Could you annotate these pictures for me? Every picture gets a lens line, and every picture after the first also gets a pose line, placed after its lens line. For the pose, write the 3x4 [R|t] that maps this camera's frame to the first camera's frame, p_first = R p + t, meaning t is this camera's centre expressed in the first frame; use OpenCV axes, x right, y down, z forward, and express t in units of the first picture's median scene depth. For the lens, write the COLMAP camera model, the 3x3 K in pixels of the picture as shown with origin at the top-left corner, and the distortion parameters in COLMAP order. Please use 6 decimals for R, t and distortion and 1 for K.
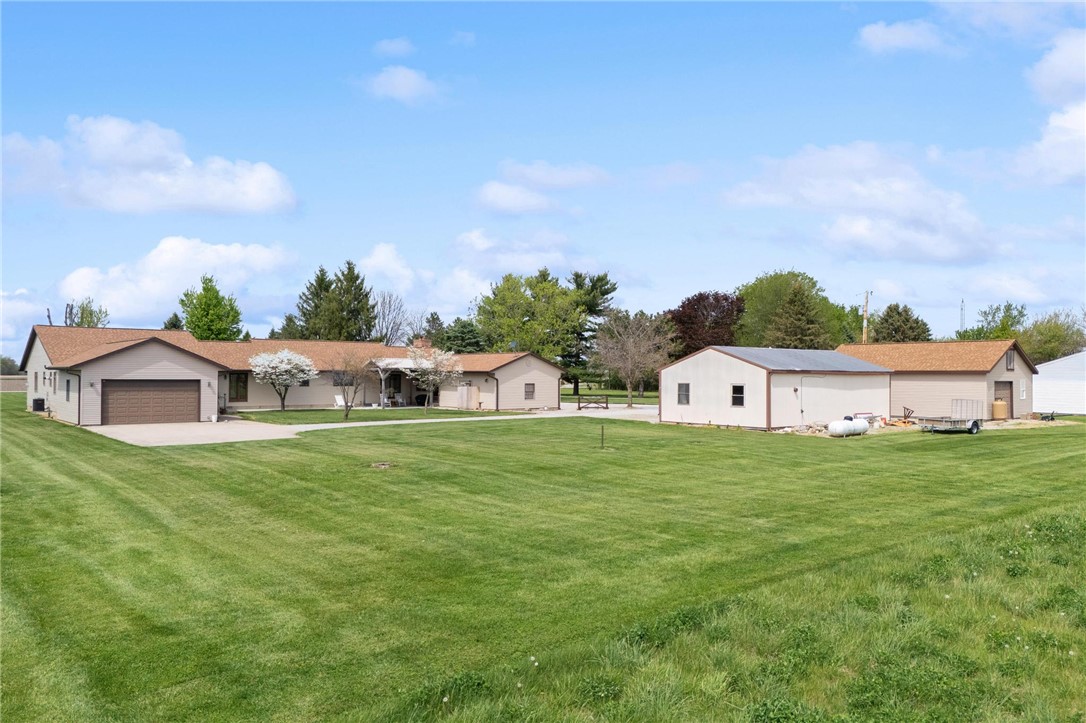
lens RADIAL K [[772.8, 0, 543.0], [0, 772.8, 361.5], [0, 0, 1]] dist [0.008372, 0.002032]
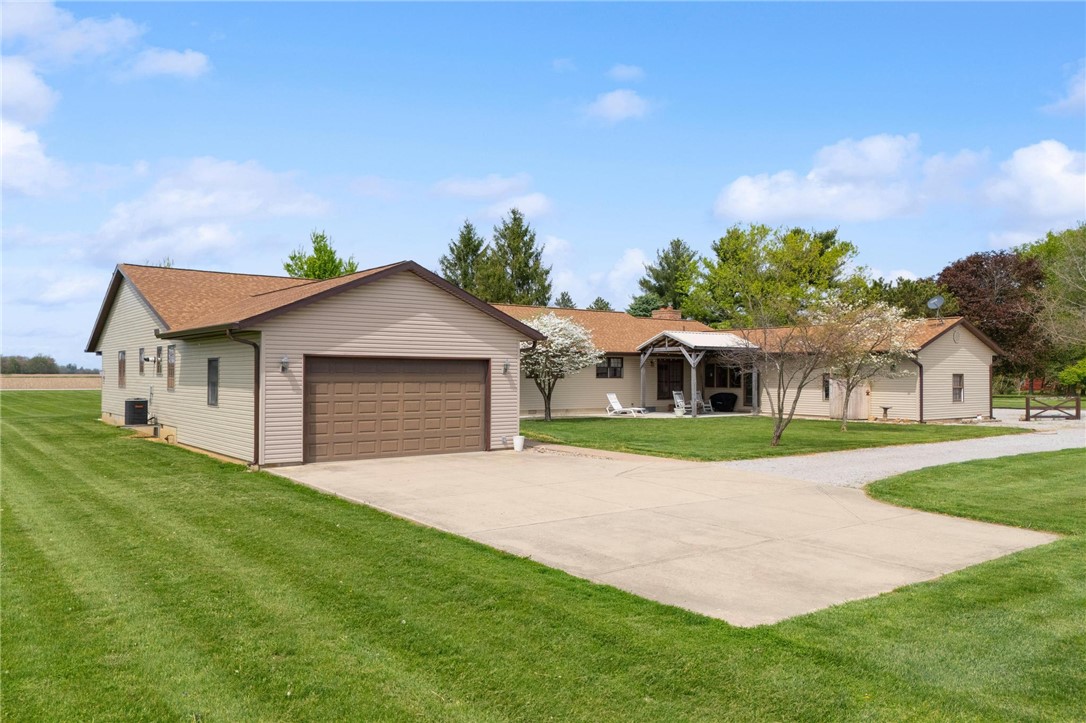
lens RADIAL K [[804.6, 0, 543.0], [0, 804.6, 361.5], [0, 0, 1]] dist [0.118535, -0.123885]
pose [[0.998018, -0.001069, -0.062927, -0.287424], [0.001257, 0.999995, 0.002958, 0.017895], [0.062924, -0.003031, 0.998014, 0.395706]]
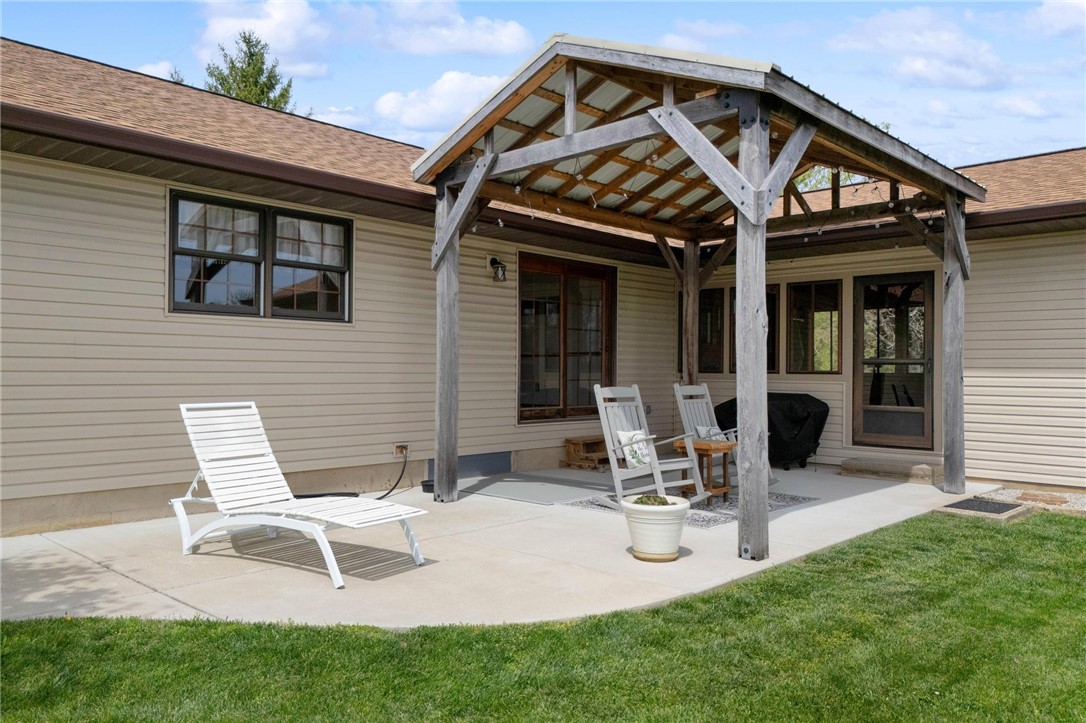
lens RADIAL K [[804.6, 0, 543.0], [0, 804.6, 361.5], [0, 0, 1]] dist [0.118535, -0.123885]
pose [[0.994763, -0.006718, 0.101992, -0.243514], [0.005126, 0.999861, 0.015864, 0.039790], [-0.102084, -0.015258, 0.994659, 0.946393]]
